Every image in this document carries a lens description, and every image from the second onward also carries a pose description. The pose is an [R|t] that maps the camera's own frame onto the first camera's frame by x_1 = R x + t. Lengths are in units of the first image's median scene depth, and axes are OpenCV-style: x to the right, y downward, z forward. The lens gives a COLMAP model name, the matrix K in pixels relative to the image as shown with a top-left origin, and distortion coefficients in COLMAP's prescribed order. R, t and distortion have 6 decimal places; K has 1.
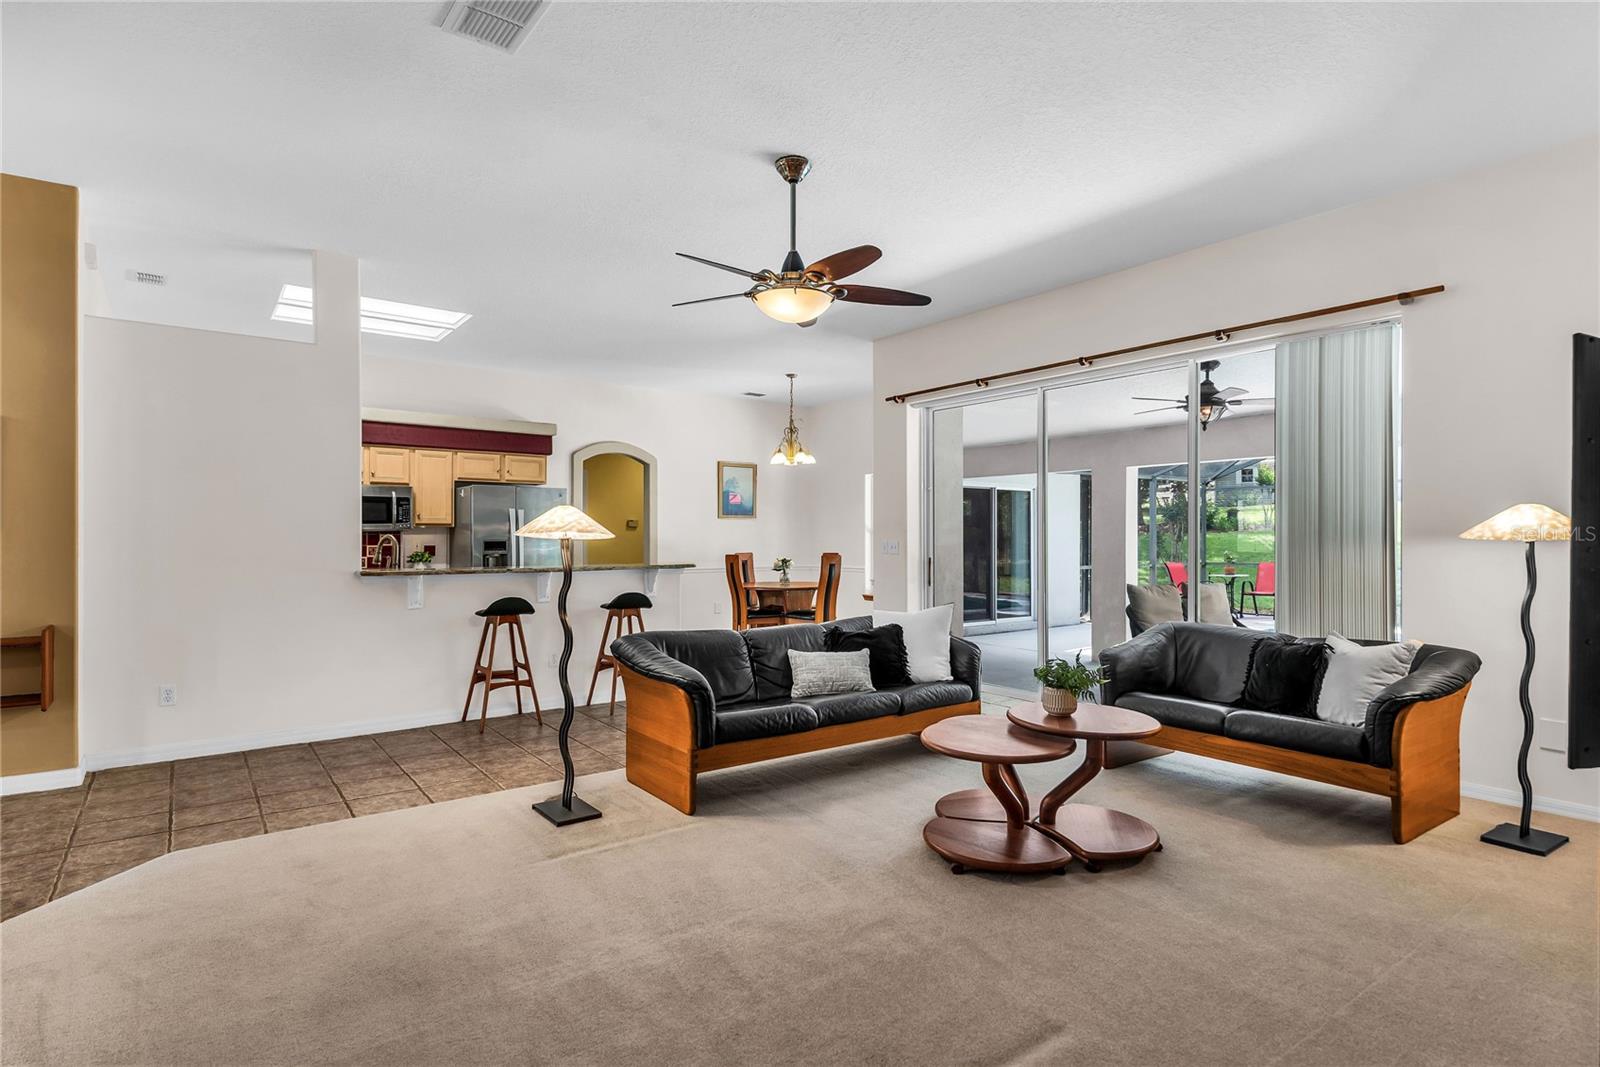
lens RADIAL K [[793.5, 0, 800.1], [0, 793.5, 534.6], [0, 0, 1]] dist [0.034367, -0.010472]
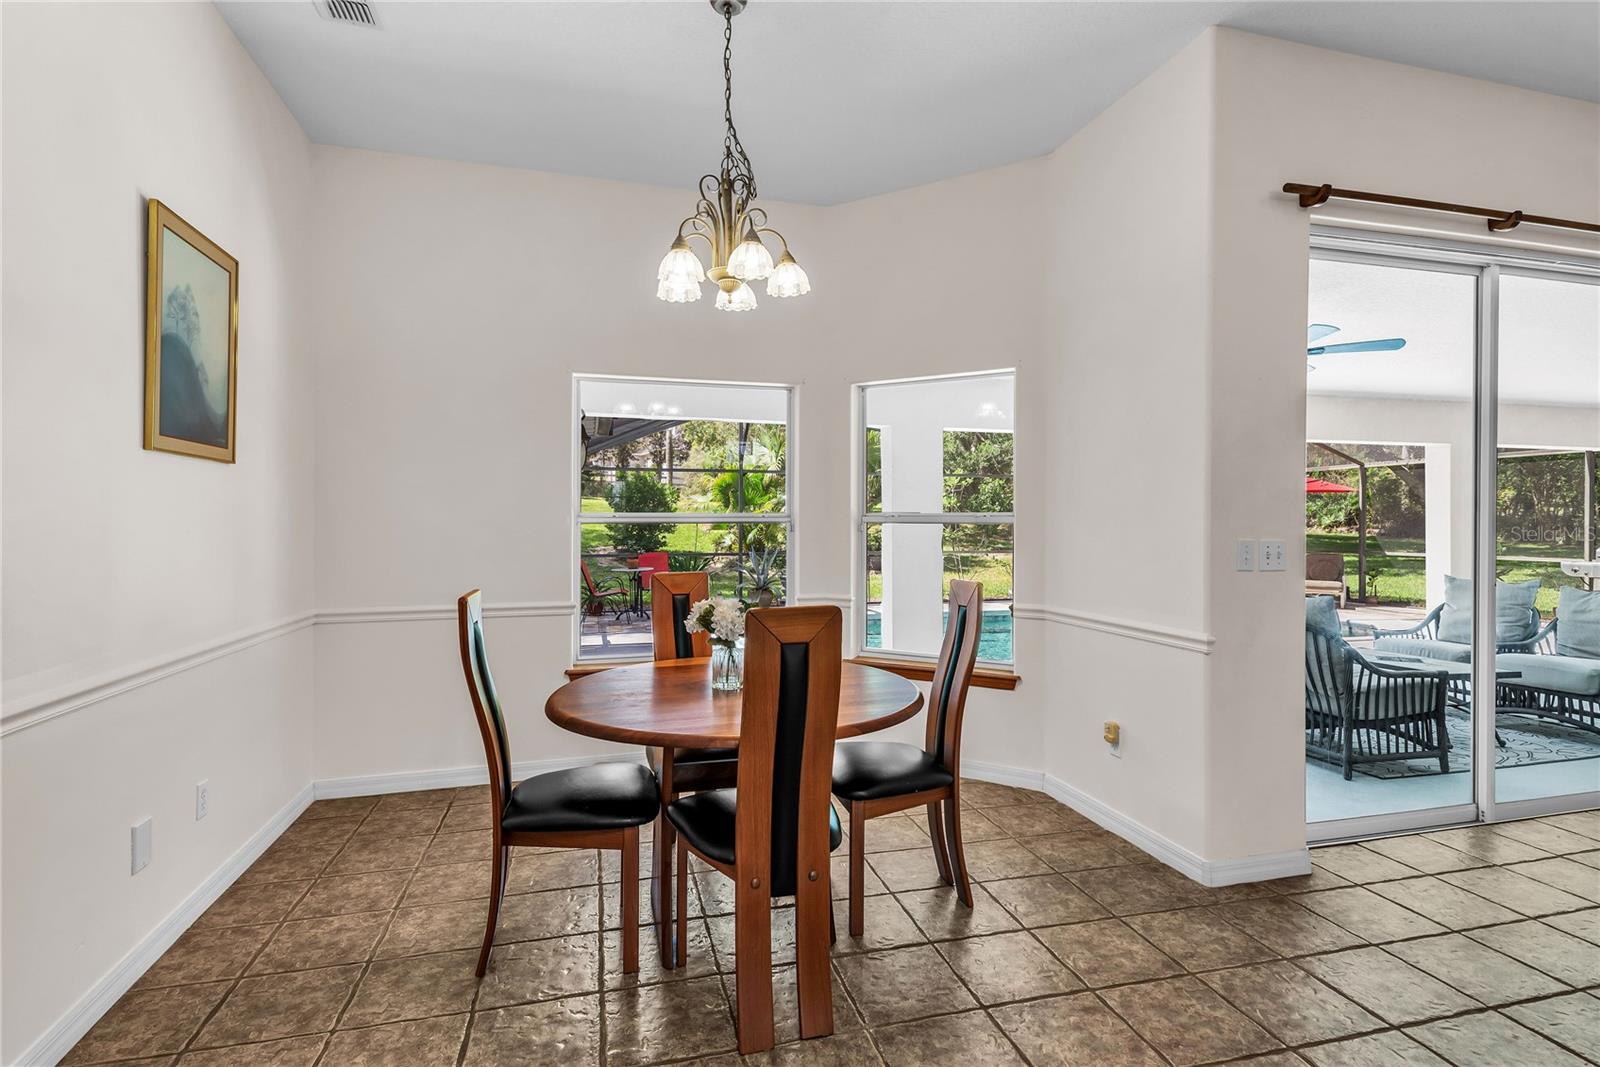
lens RADIAL K [[803.0, 0, 810.0], [0, 803.0, 527.4], [0, 0, 1]] dist [0.006259, 0.000436]
pose [[0.360520, -0.002931, 0.932747, -0.289642], [0.001466, 0.999996, 0.002576, 0.000951], [-0.932750, 0.000438, 0.360523, 0.872969]]
